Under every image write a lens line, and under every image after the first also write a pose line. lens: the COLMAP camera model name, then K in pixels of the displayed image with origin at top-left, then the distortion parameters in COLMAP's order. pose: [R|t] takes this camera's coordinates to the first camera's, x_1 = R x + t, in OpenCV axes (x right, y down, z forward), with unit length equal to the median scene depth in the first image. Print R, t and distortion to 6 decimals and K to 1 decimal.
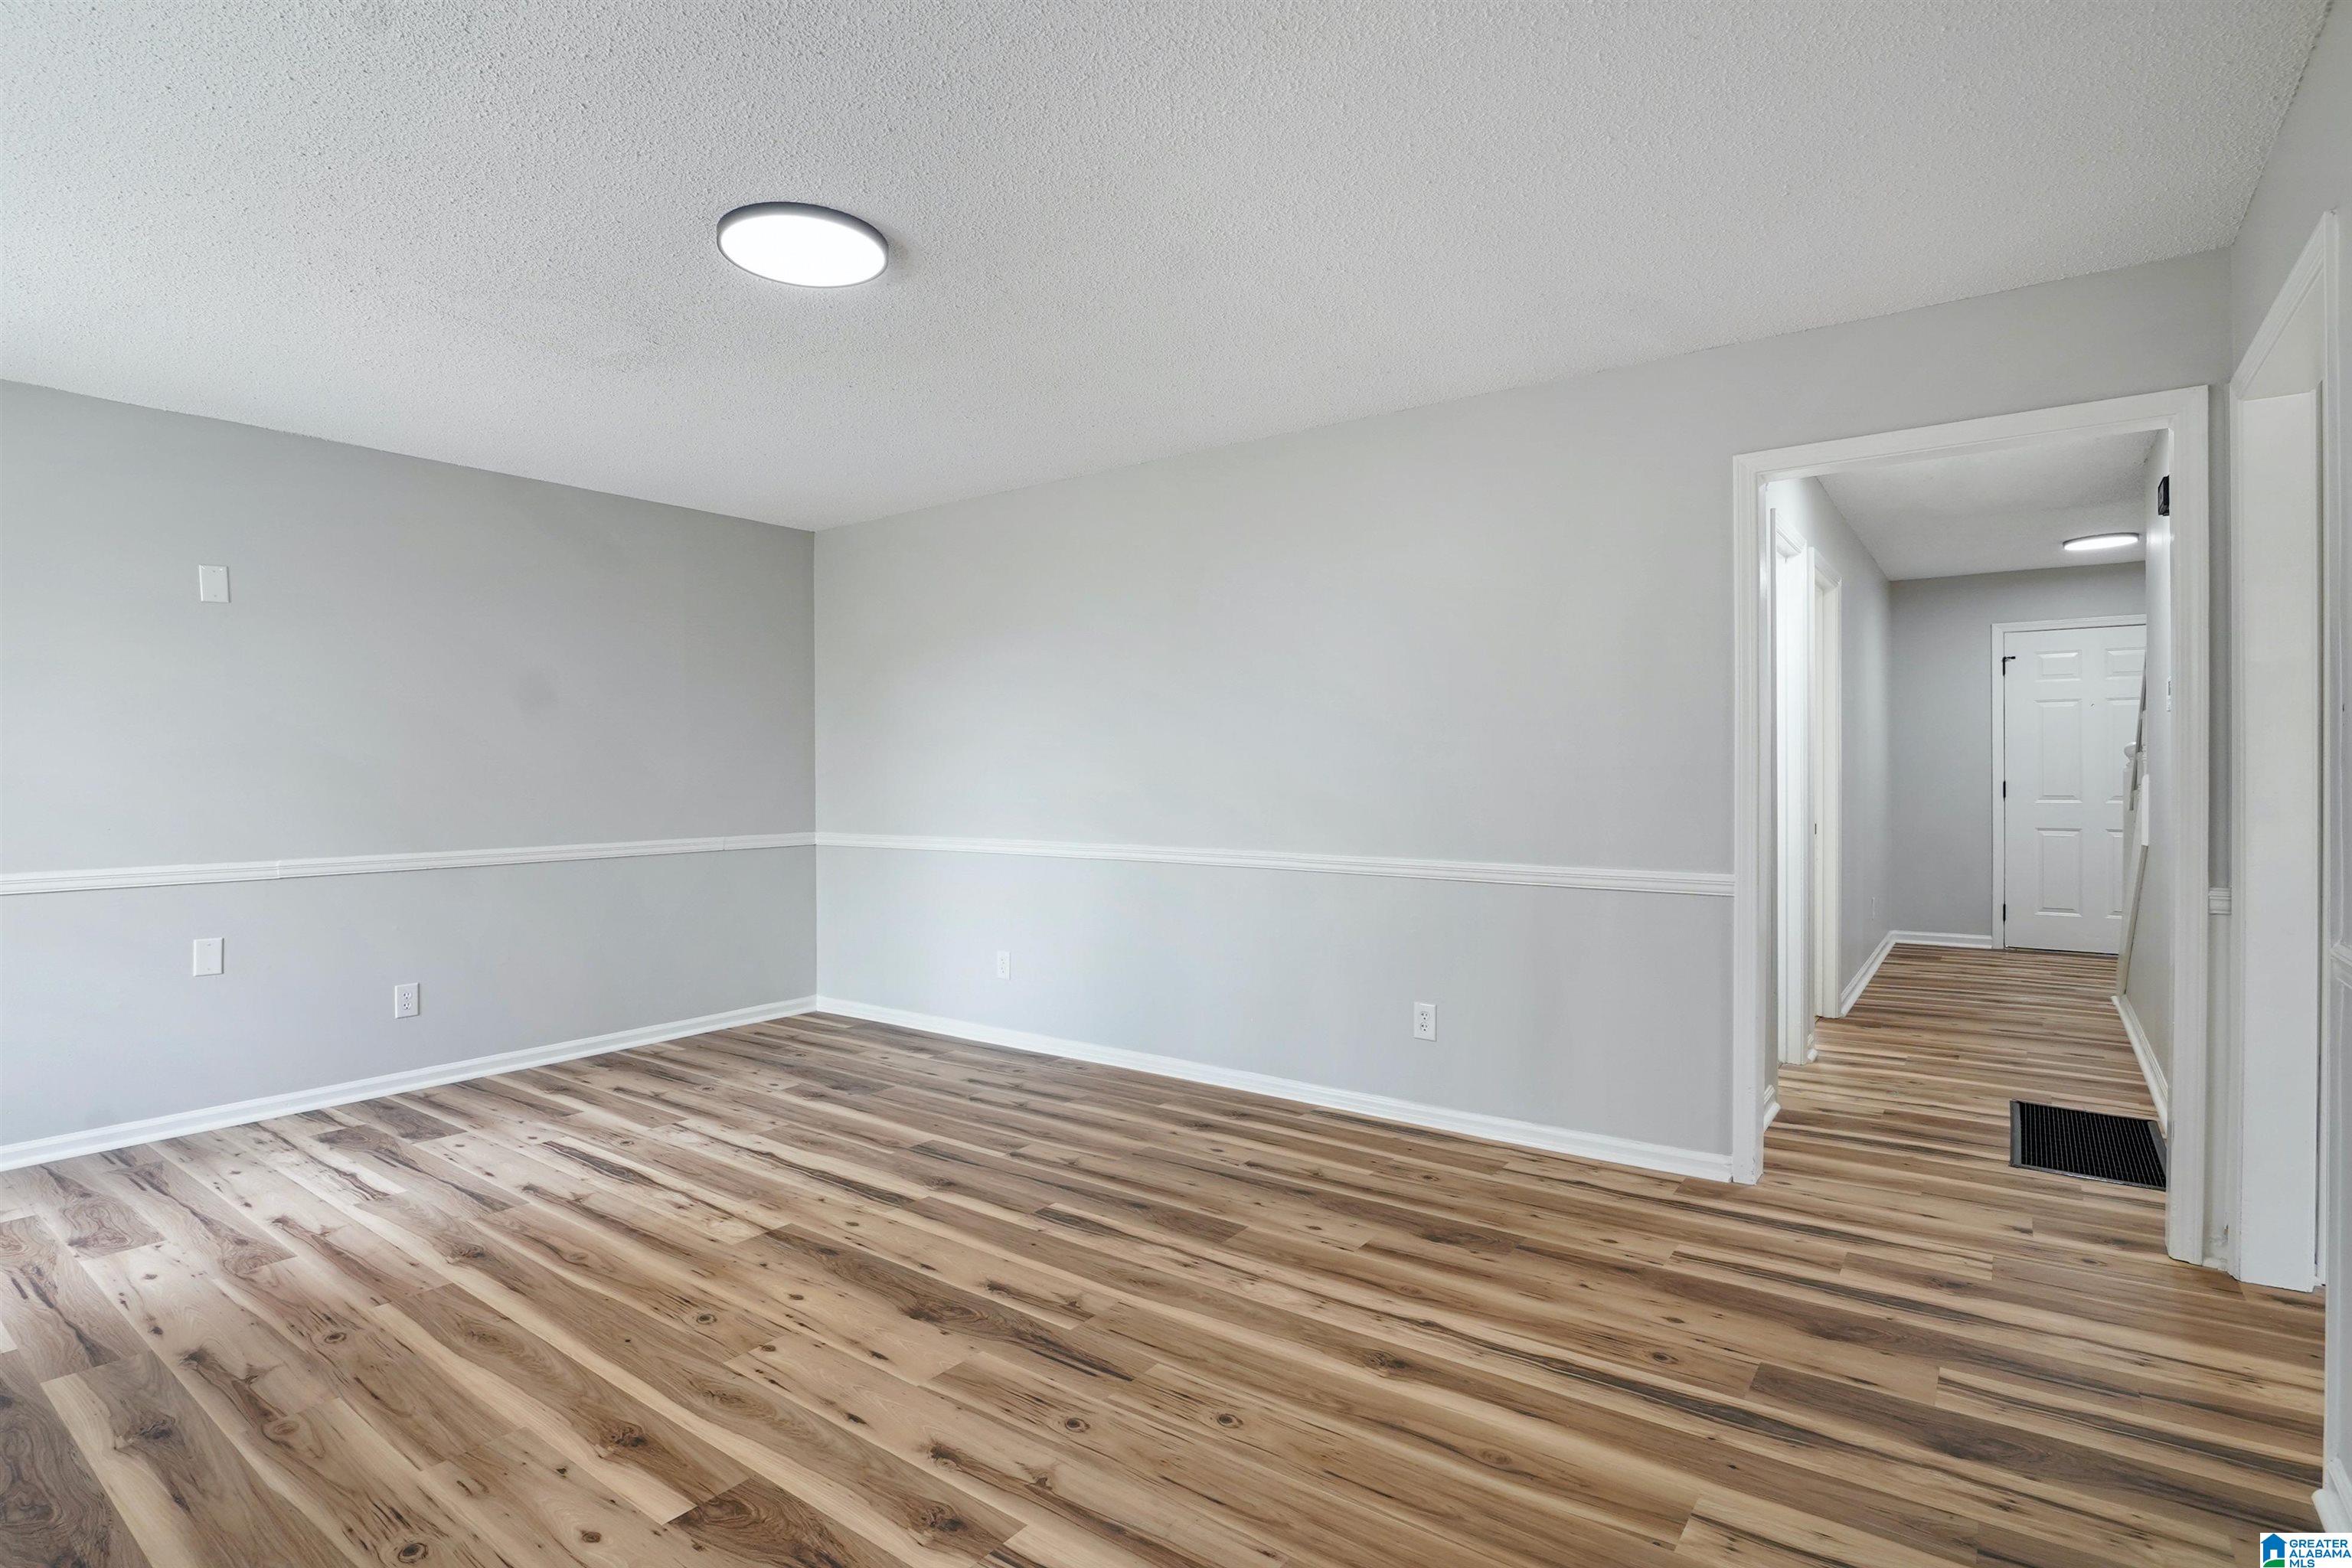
lens RADIAL K [[1145.7, 0, 1178.9], [0, 1145.7, 755.9], [0, 0, 1]] dist [-0.028143, -0.000838]
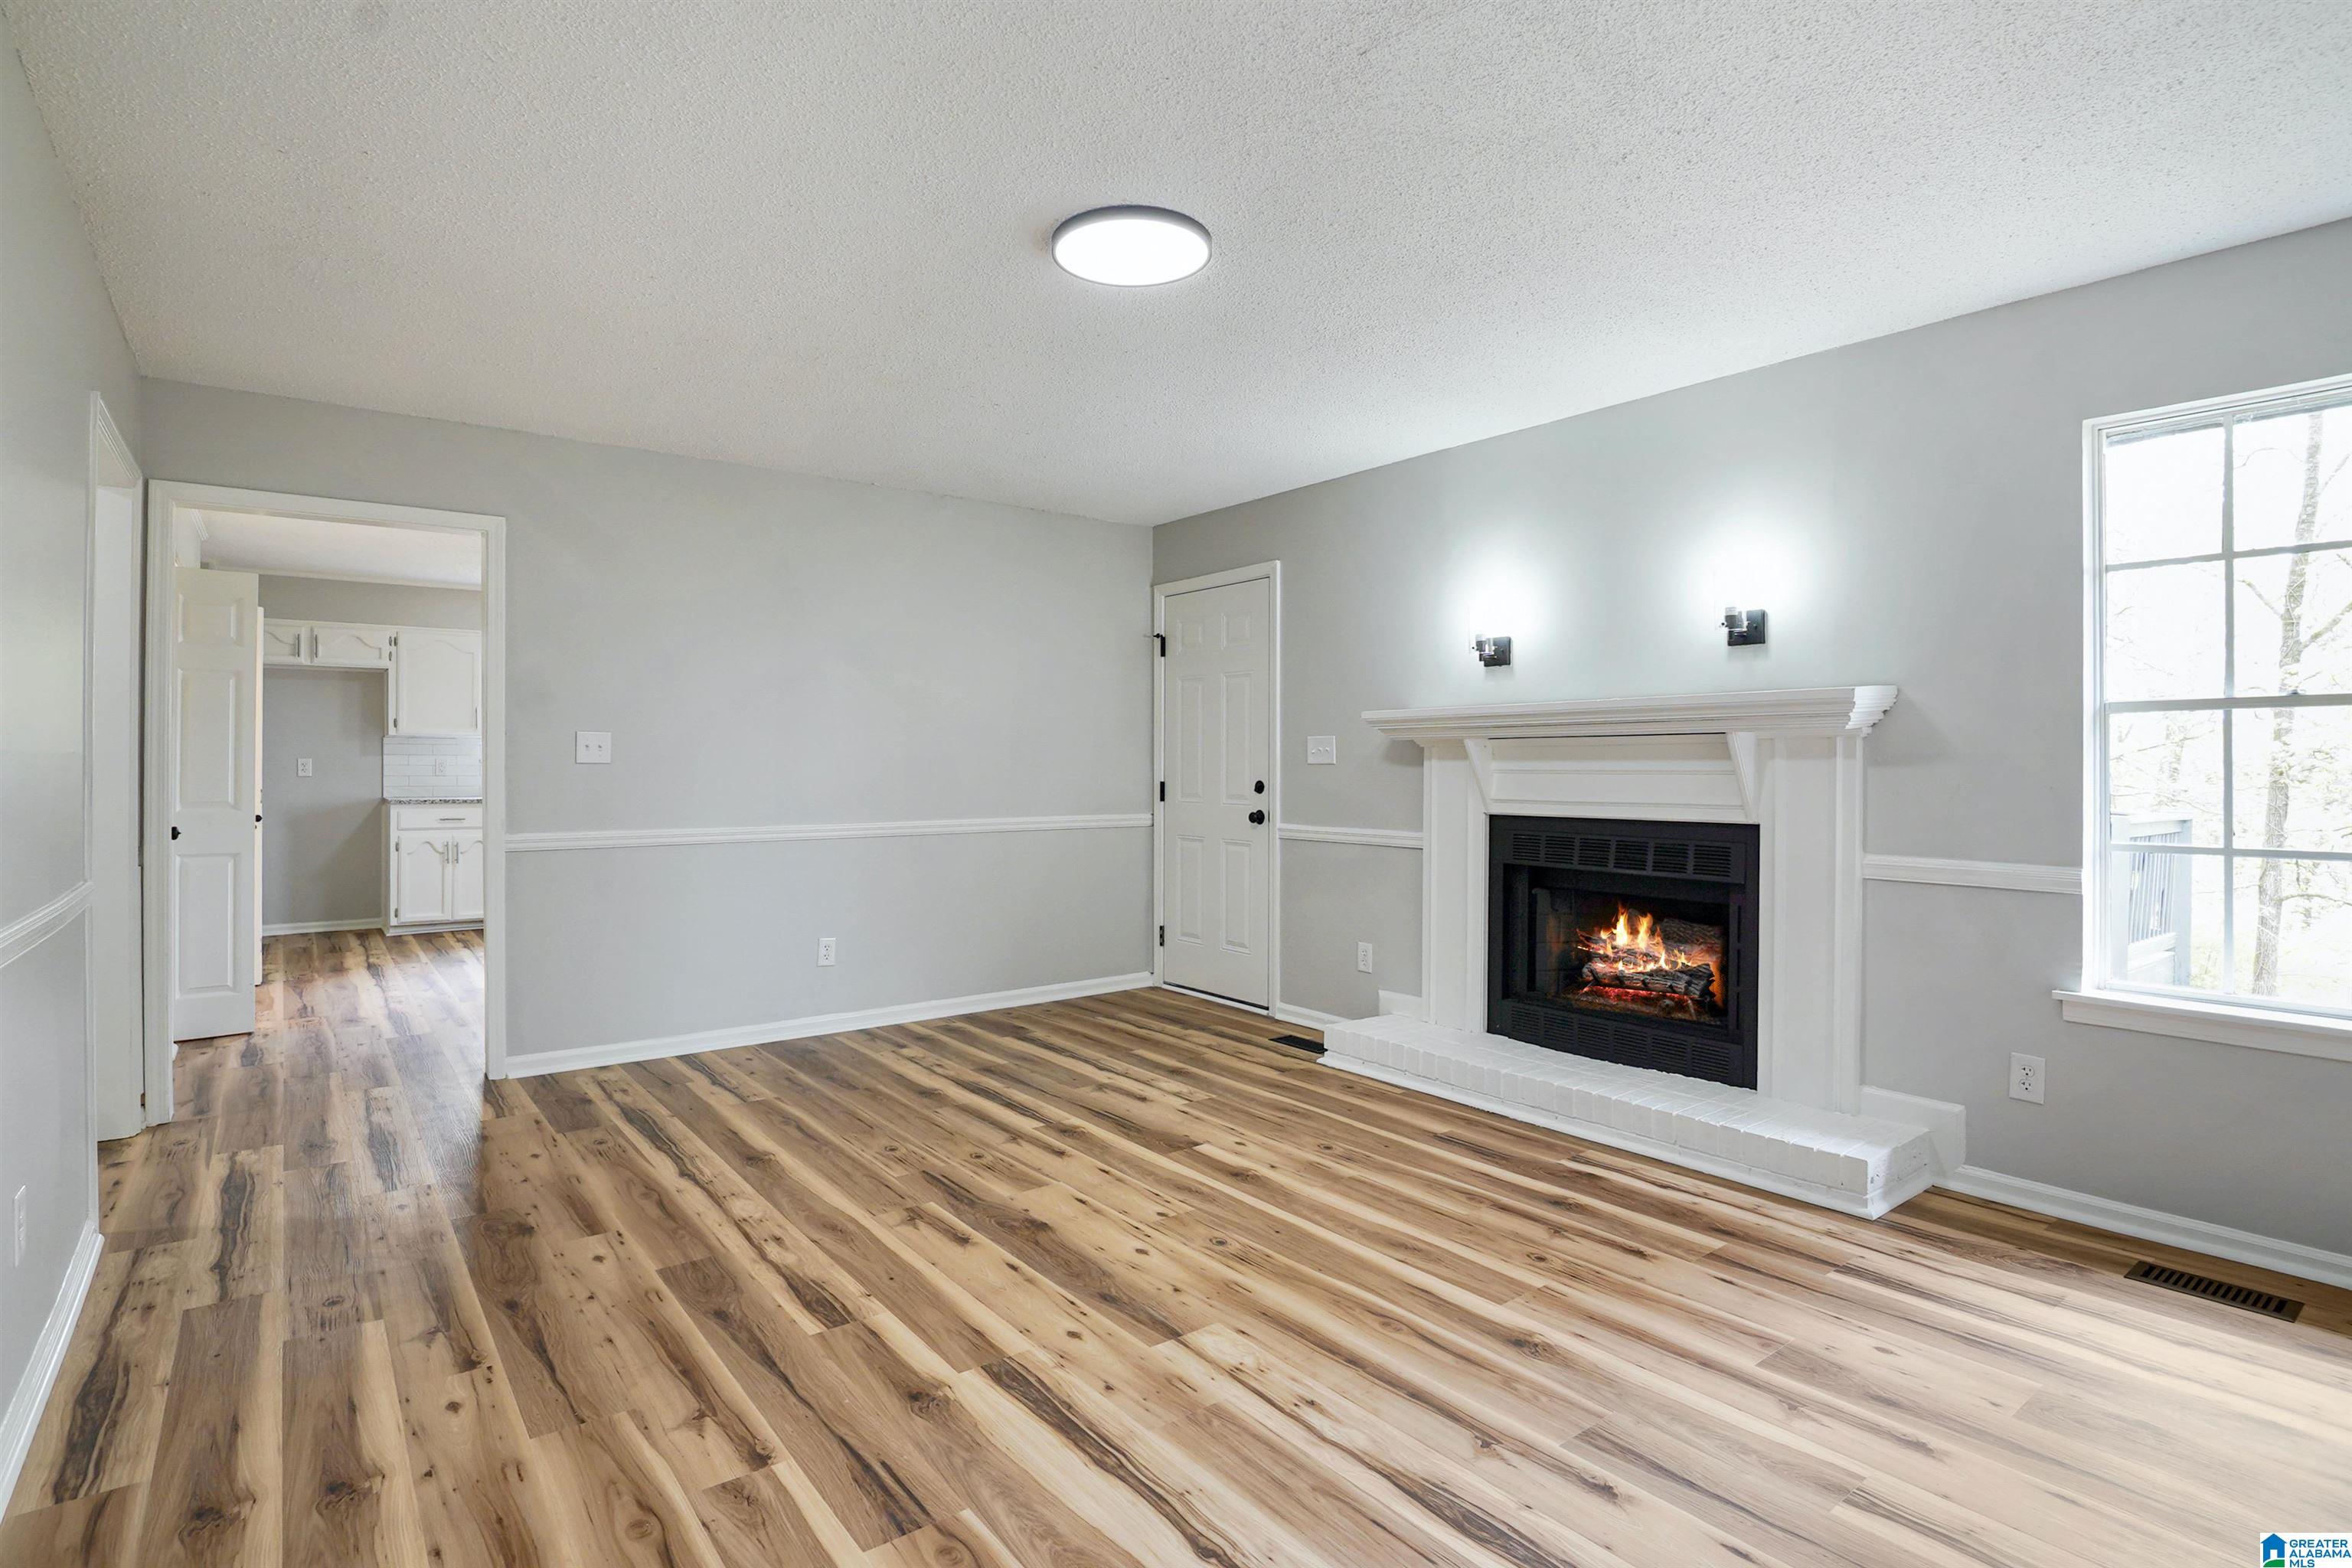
lens RADIAL K [[1169.4, 0, 1170.2], [0, 1169.4, 791.4], [0, 0, 1]] dist [-0.004044, -0.001285]
pose [[-0.958362, -0.002981, 0.285540, -0.637061], [0.000036, 0.999944, 0.010559, 0.036201], [-0.285555, 0.010129, -0.958309, 1.925877]]
